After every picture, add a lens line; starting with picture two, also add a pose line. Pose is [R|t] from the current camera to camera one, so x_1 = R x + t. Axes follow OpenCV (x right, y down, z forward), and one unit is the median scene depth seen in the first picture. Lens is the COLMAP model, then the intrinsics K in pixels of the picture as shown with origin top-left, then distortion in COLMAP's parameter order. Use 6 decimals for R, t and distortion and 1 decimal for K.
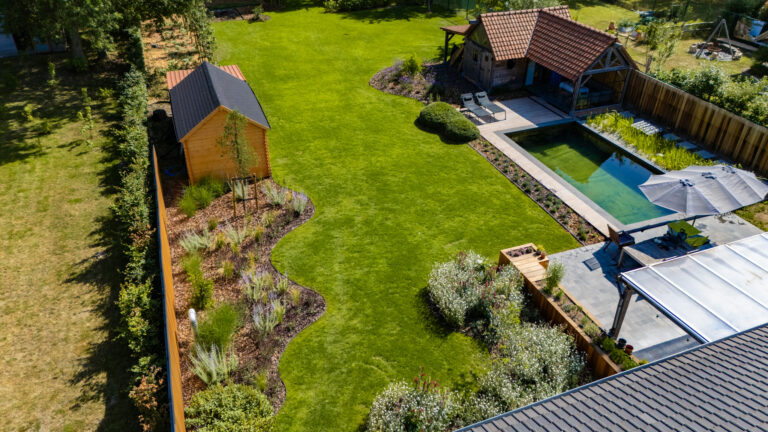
lens RADIAL K [[554.2, 0, 384.6], [0, 554.2, 218.1], [0, 0, 1]] dist [0.027758, -0.020546]
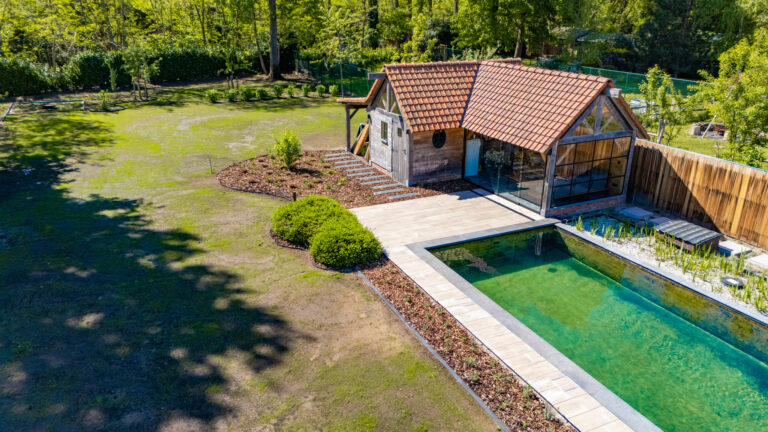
lens RADIAL K [[554.2, 0, 381.5], [0, 554.2, 216.9], [0, 0, 1]] dist [0.027758, -0.020546]
pose [[0.997859, -0.023011, 0.061217, 0.126070], [0.036056, 0.974514, -0.221409, -0.058872], [-0.054562, 0.223142, 0.973258, 0.427428]]
